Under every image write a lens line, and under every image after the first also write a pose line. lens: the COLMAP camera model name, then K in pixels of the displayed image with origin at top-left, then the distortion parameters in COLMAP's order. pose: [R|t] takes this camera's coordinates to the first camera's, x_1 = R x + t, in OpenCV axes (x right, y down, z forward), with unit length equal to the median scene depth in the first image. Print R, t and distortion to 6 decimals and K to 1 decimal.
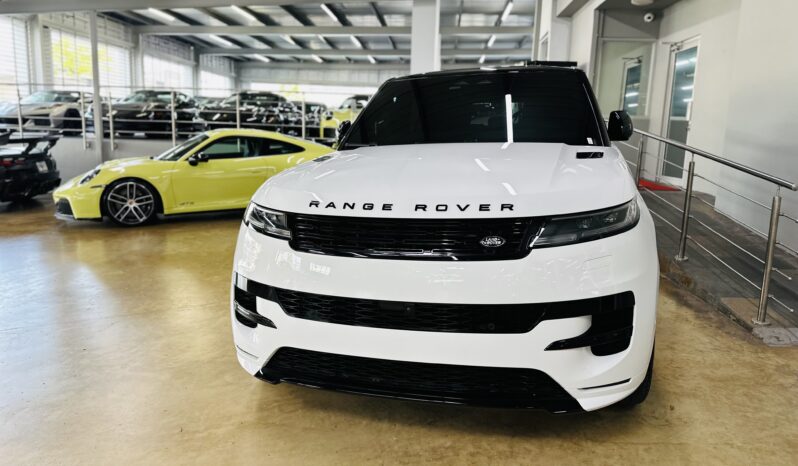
lens RADIAL K [[562.9, 0, 399.0], [0, 562.9, 233.0], [0, 0, 1]] dist [0.046803, -0.057149]
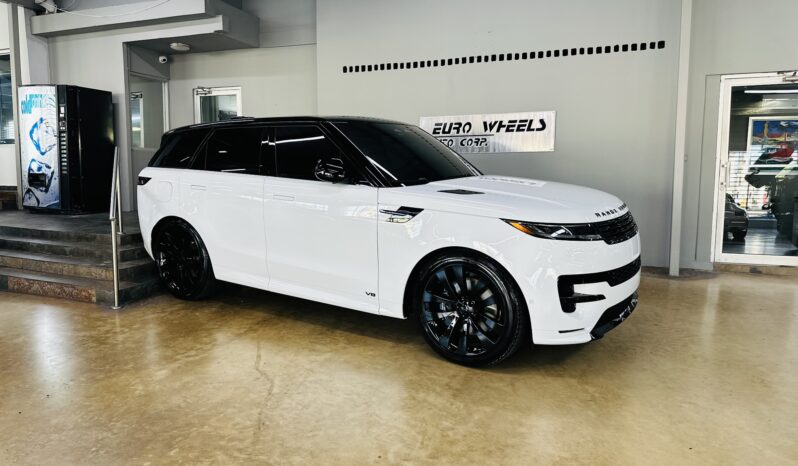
lens RADIAL K [[551.2, 0, 396.5], [0, 551.2, 240.7], [0, 0, 1]] dist [0.111109, -0.146491]
pose [[0.307550, -0.138896, 0.941340, -1.573499], [0.170802, 0.981279, 0.088985, -0.188847], [-0.936077, 0.133416, 0.325516, 0.892505]]
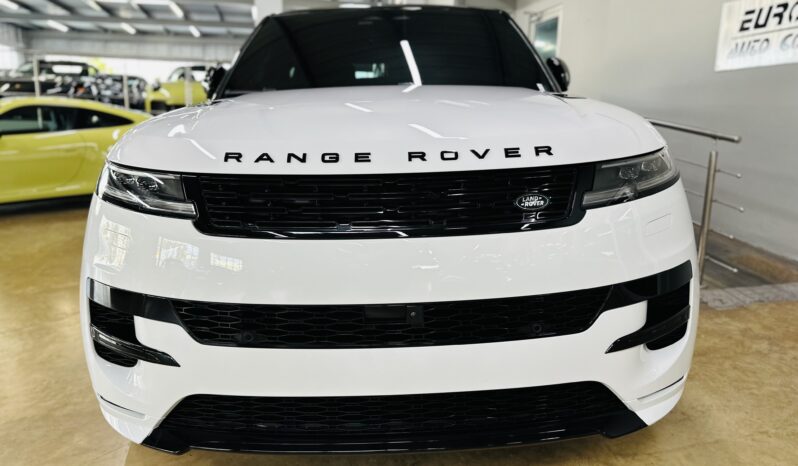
lens RADIAL K [[562.9, 0, 399.0], [0, 562.9, 233.0], [0, 0, 1]] dist [0.046803, -0.057149]
pose [[0.957375, -0.058316, 0.282901, -0.136354], [0.050848, 0.998139, 0.033675, 0.016425], [-0.284338, -0.017854, 0.958558, 0.310727]]
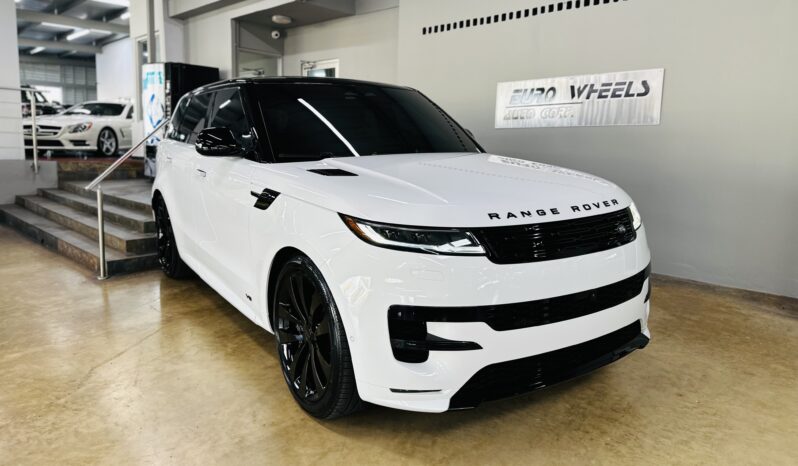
lens RADIAL K [[562.9, 0, 399.0], [0, 562.9, 233.0], [0, 0, 1]] dist [0.046803, -0.057149]
pose [[0.649546, -0.118911, 0.750966, -0.883272], [0.125063, 0.990951, 0.048738, -0.079517], [-0.749966, 0.062260, 0.658540, 0.405902]]
